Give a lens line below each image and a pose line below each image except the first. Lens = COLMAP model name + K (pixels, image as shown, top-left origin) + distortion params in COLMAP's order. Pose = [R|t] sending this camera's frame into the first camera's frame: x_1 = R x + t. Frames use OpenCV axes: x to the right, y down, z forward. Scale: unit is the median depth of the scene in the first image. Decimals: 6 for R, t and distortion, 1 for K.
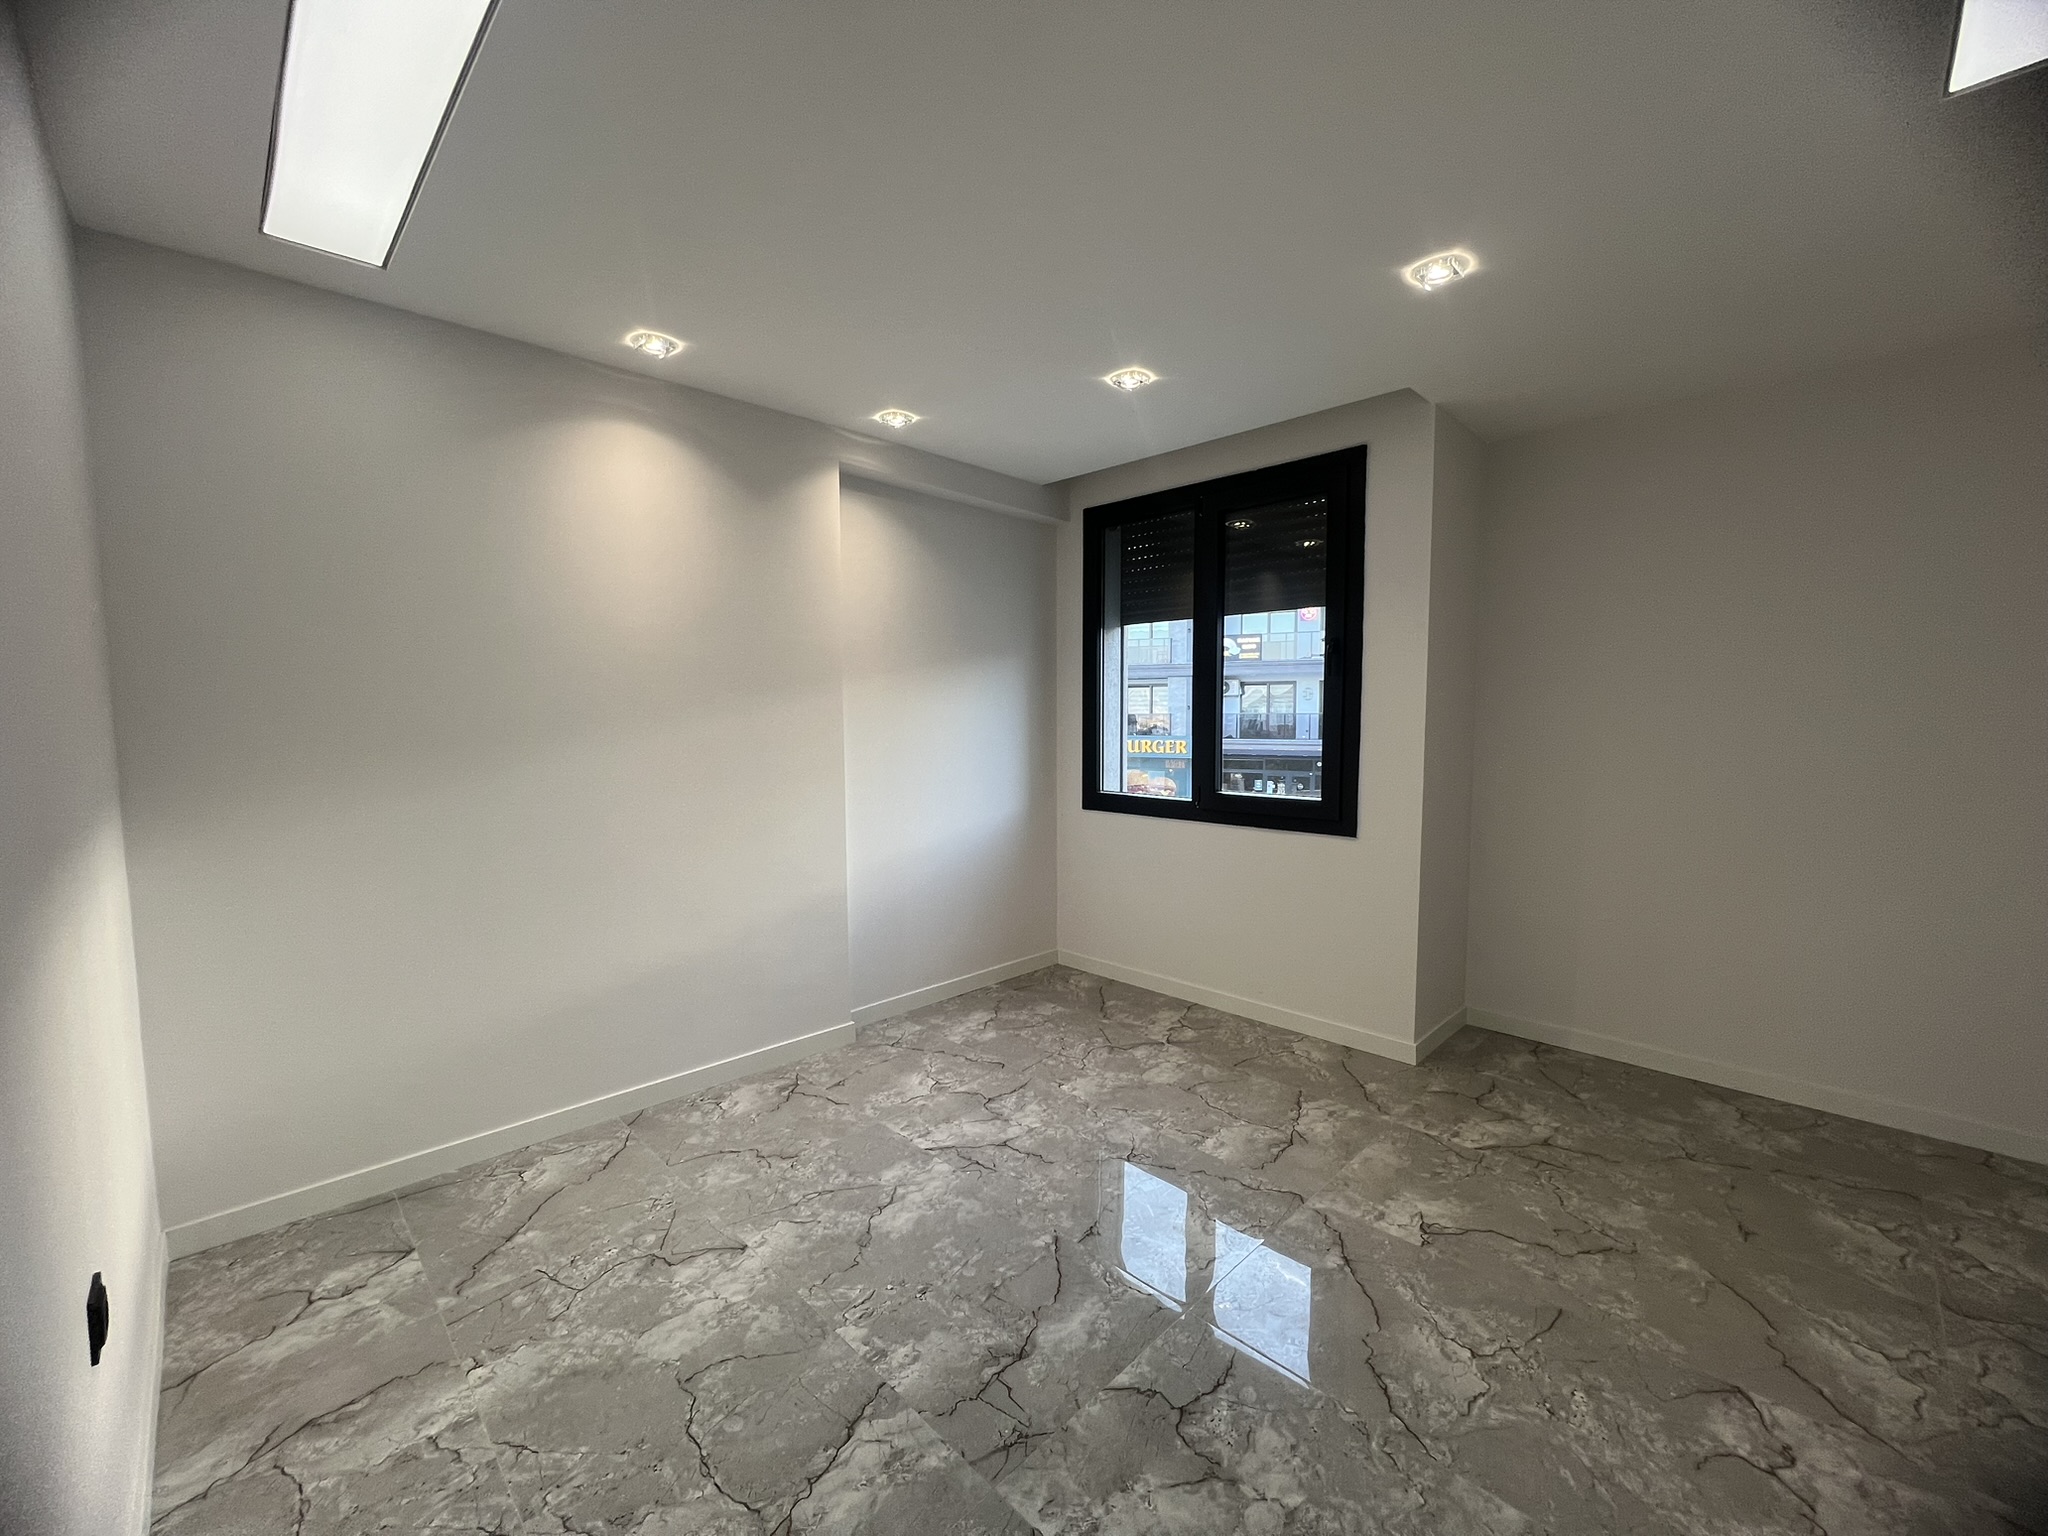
lens RADIAL K [[817.2, 0, 1018.9], [0, 817.2, 767.9], [0, 0, 1]] dist [-0.001690, 0.000263]
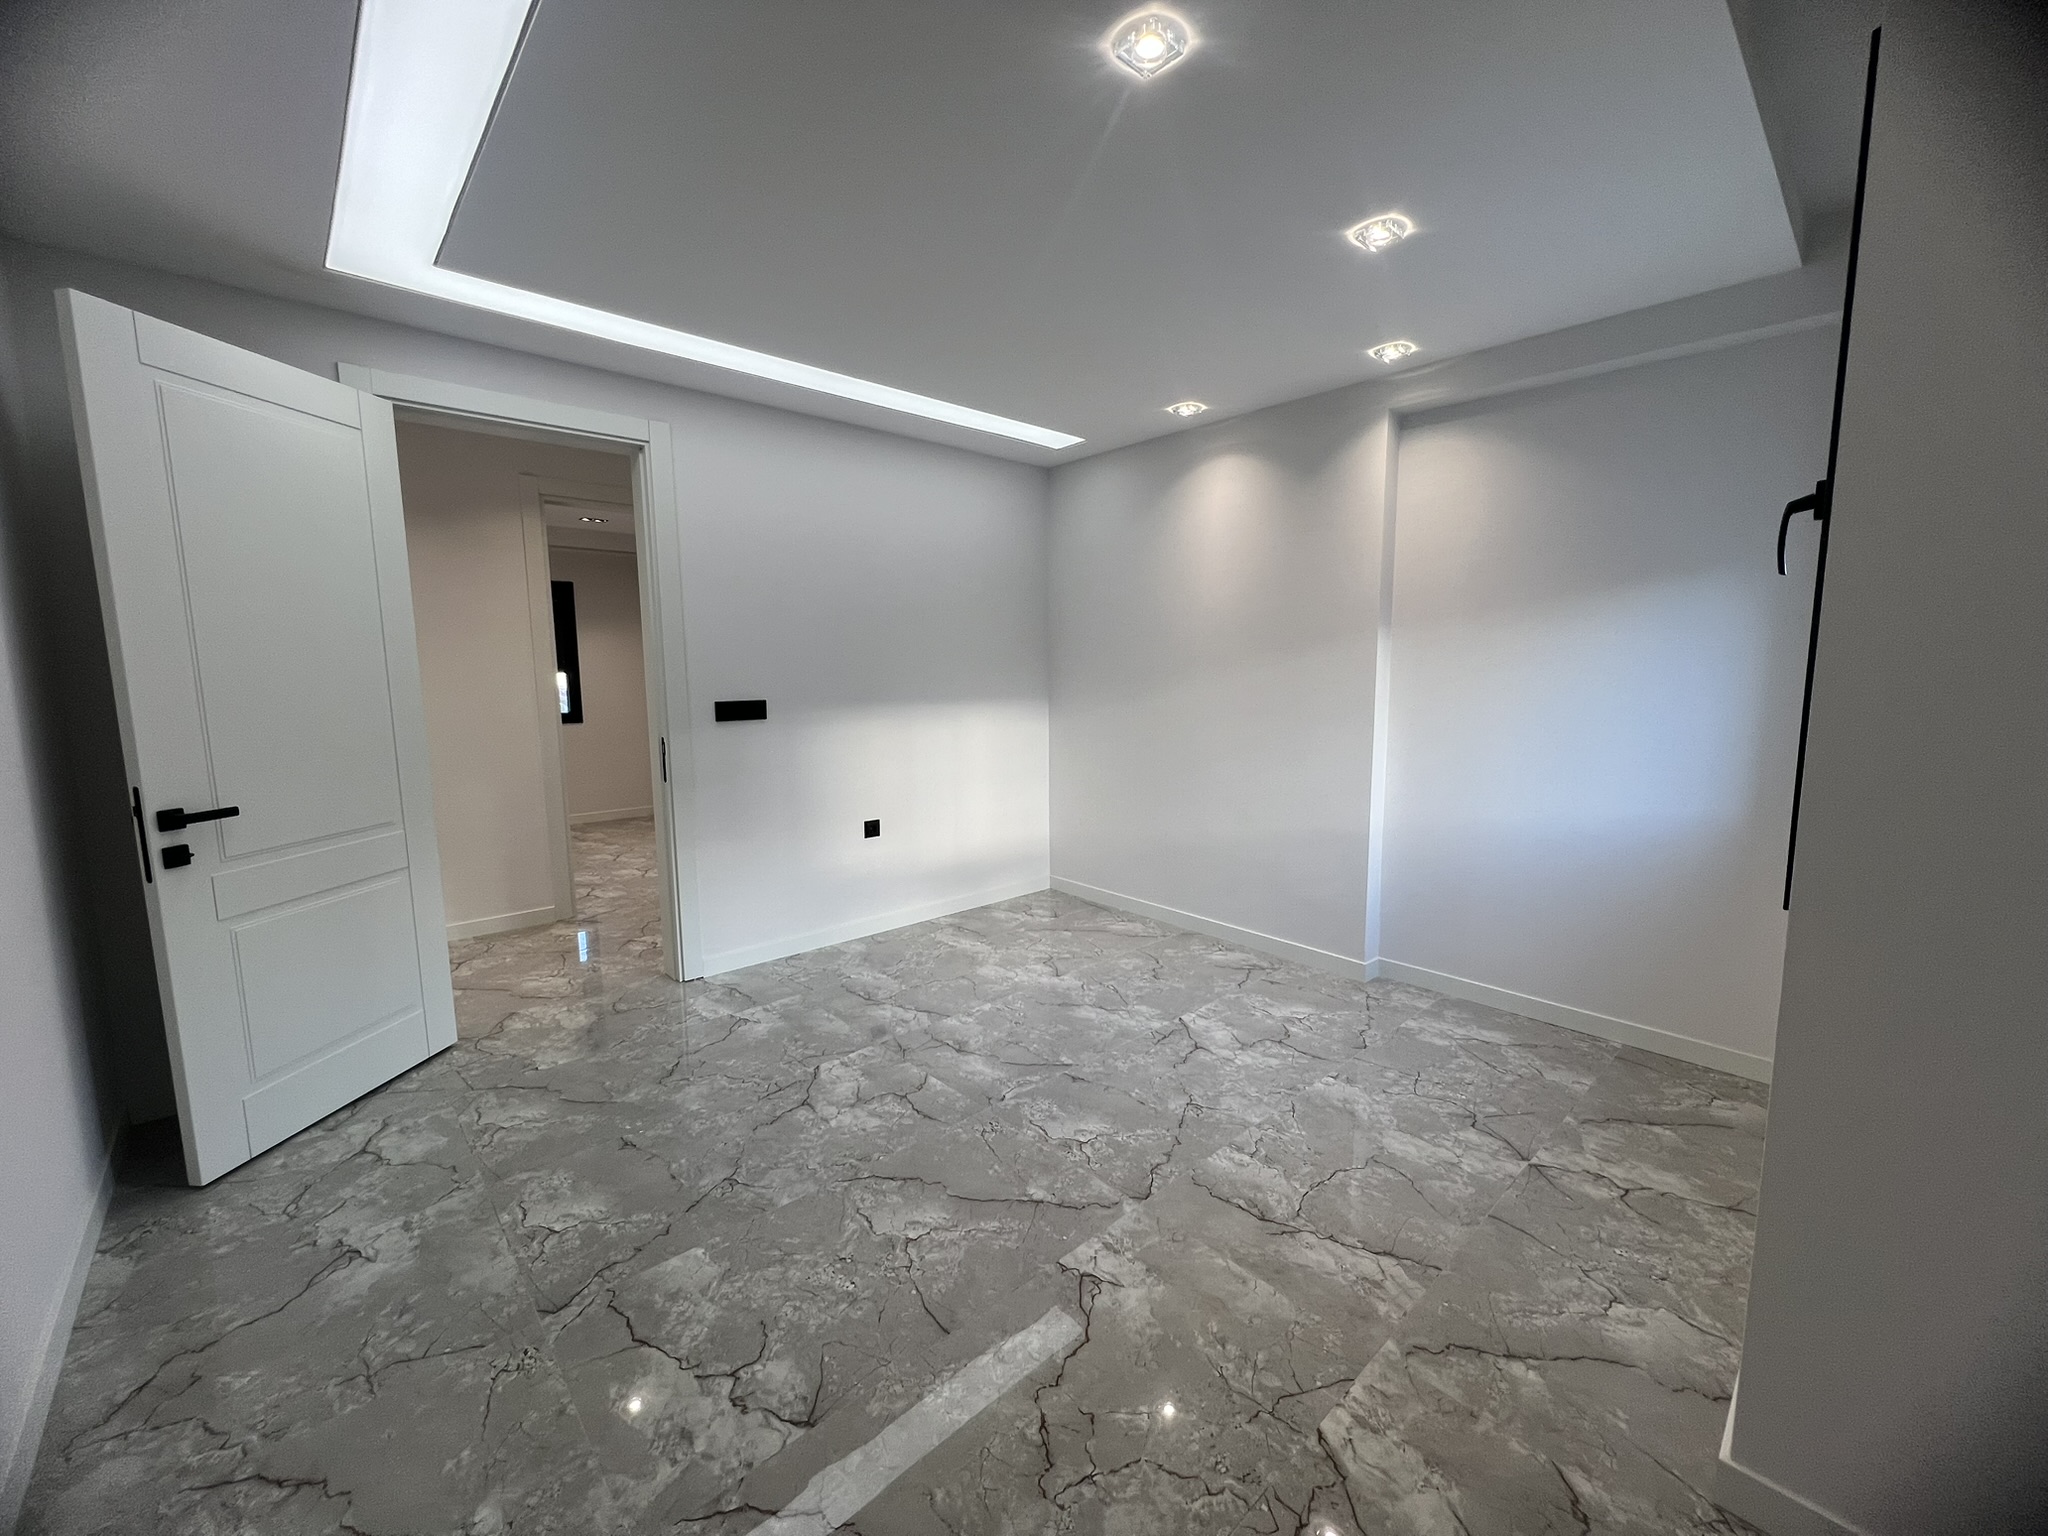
lens RADIAL K [[817.2, 0, 1018.9], [0, 817.2, 767.9], [0, 0, 1]] dist [-0.001690, 0.000263]
pose [[-0.046221, 0.127446, -0.990768, 1.093935], [-0.064527, 0.989376, 0.130277, -0.052285], [0.996845, 0.069953, -0.037506, 0.795369]]
